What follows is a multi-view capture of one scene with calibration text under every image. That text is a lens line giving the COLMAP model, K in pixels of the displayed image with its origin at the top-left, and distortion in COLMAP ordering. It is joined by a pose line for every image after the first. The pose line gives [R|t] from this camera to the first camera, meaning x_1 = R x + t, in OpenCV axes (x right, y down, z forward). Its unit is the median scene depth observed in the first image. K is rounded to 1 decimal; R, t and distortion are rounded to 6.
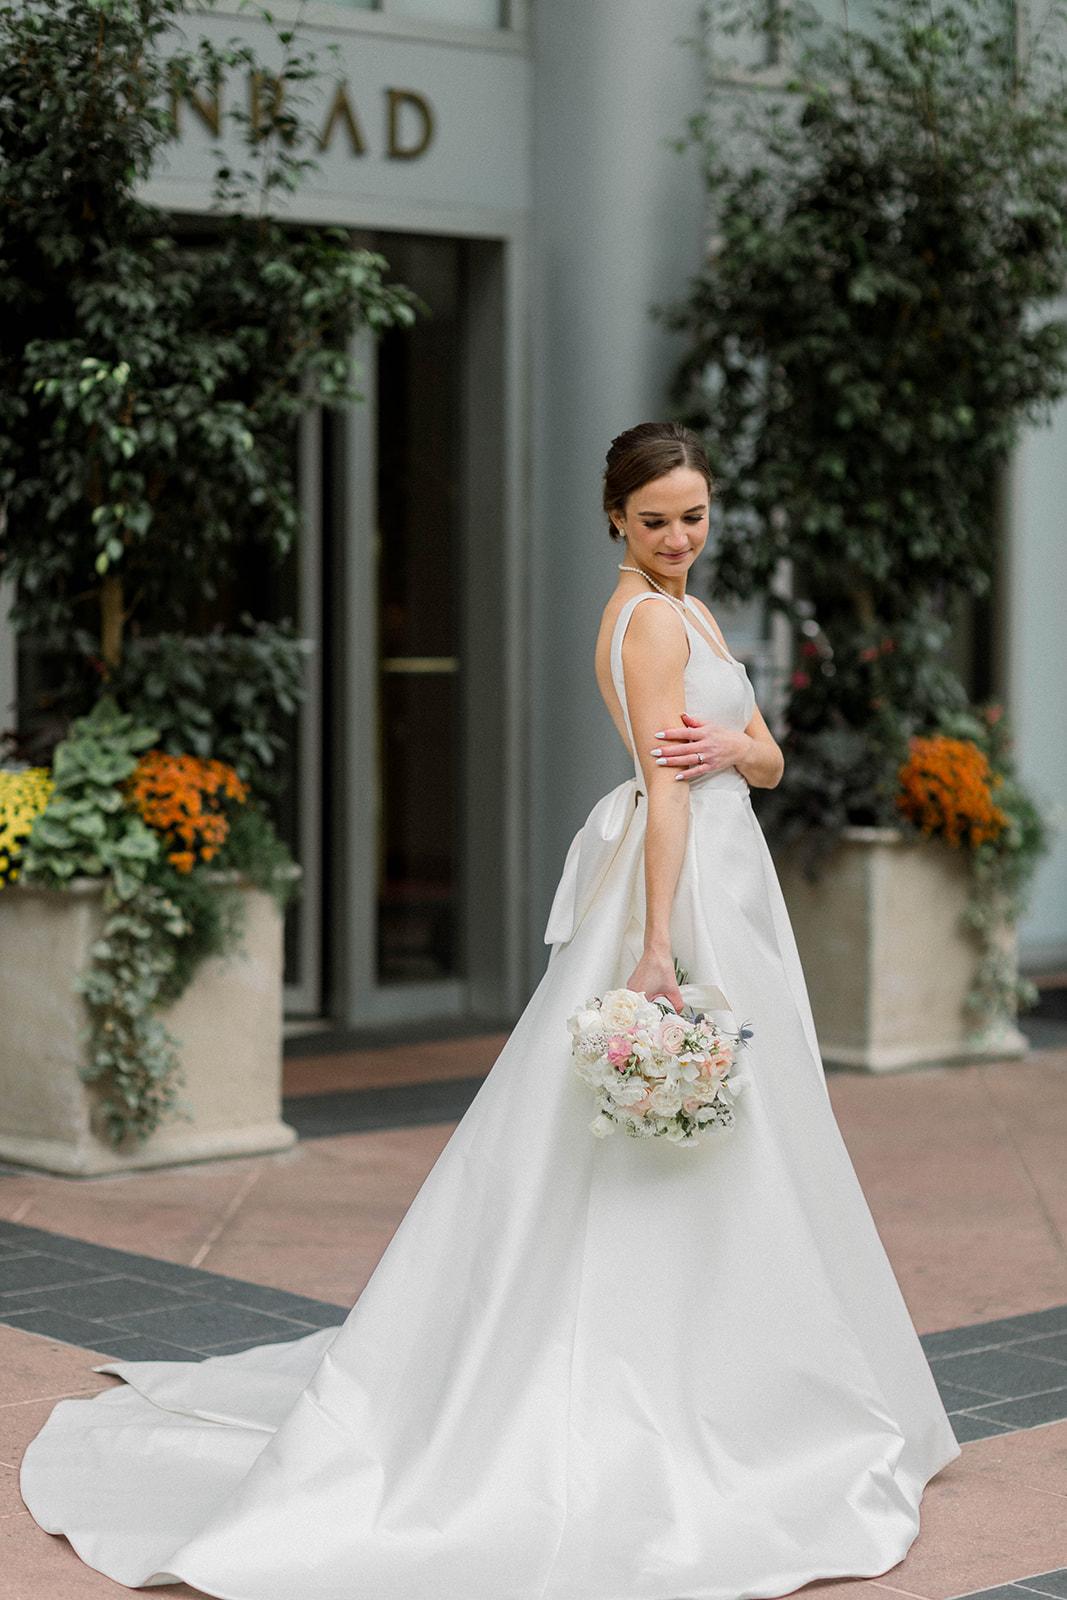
lens RADIAL K [[3517.0, 0, 533.5], [0, 3517.0, 800.0], [0, 0, 1]] dist [0.031406, -0.927017]
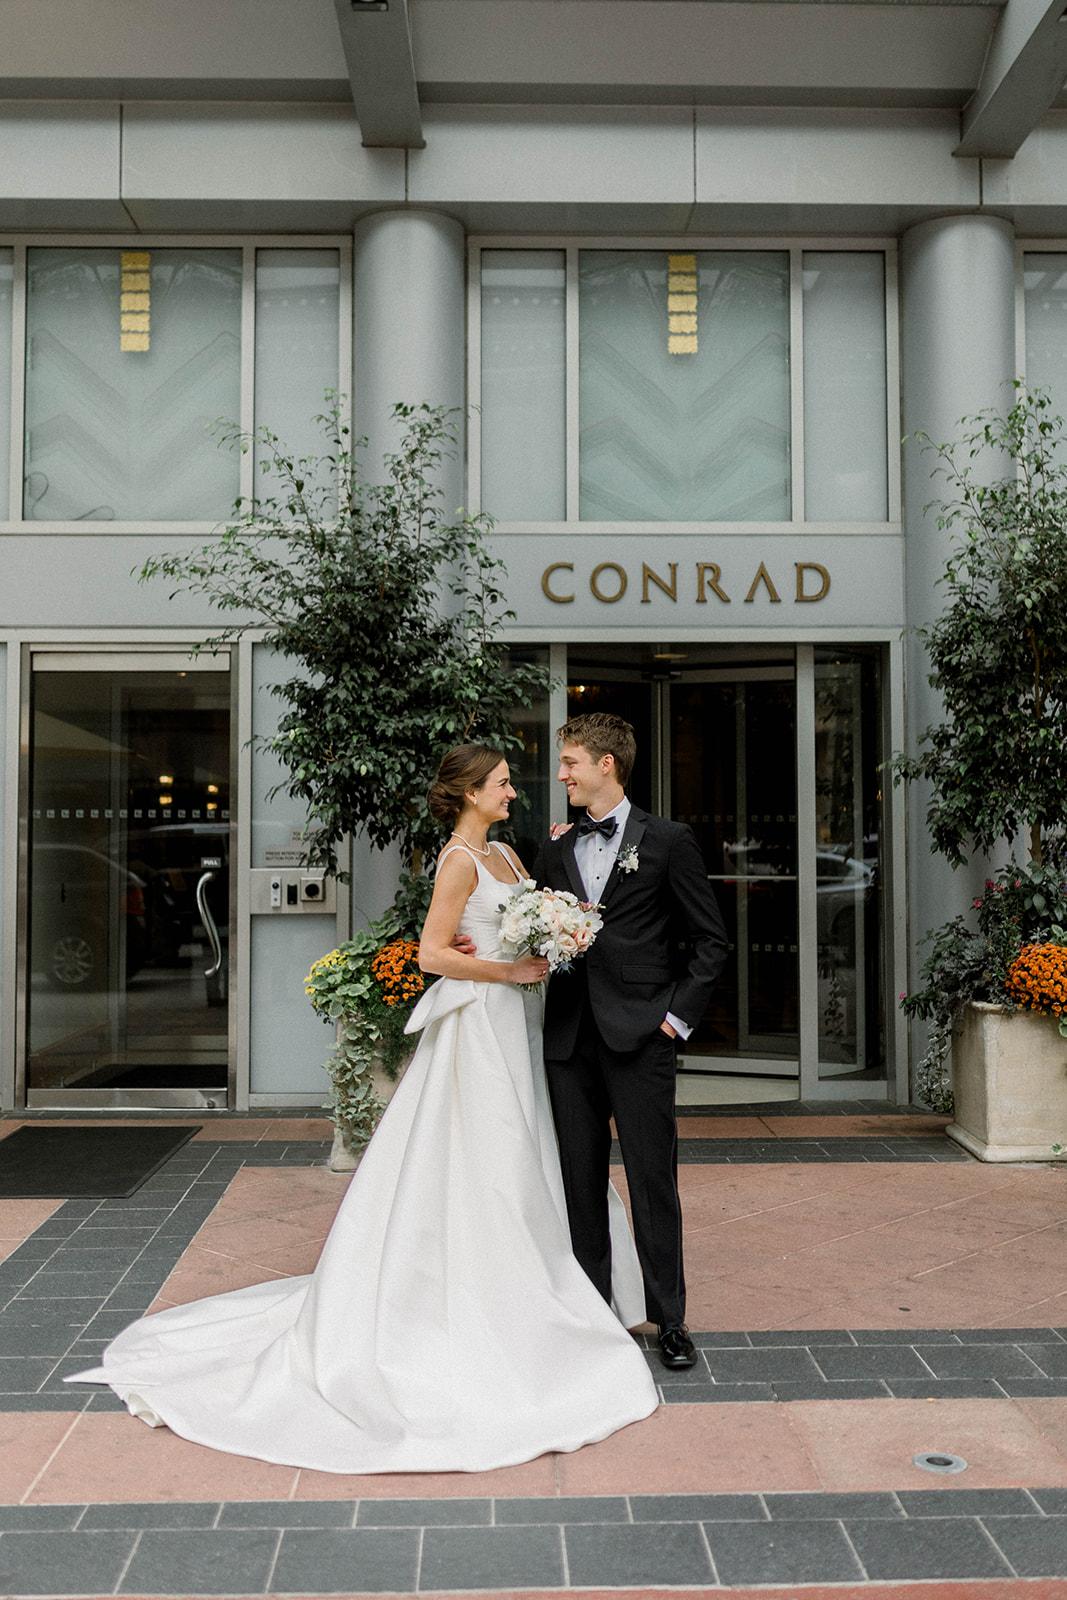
lens RADIAL K [[1565.9, 0, 533.5], [0, 1565.9, 800.0], [0, 0, 1]] dist [0.004451, 0.006678]
pose [[0.766545, -0.025788, -0.641673, 0.471540], [-0.031168, 0.996522, -0.077283, -0.024666], [0.641434, 0.079241, 0.763075, 0.422675]]
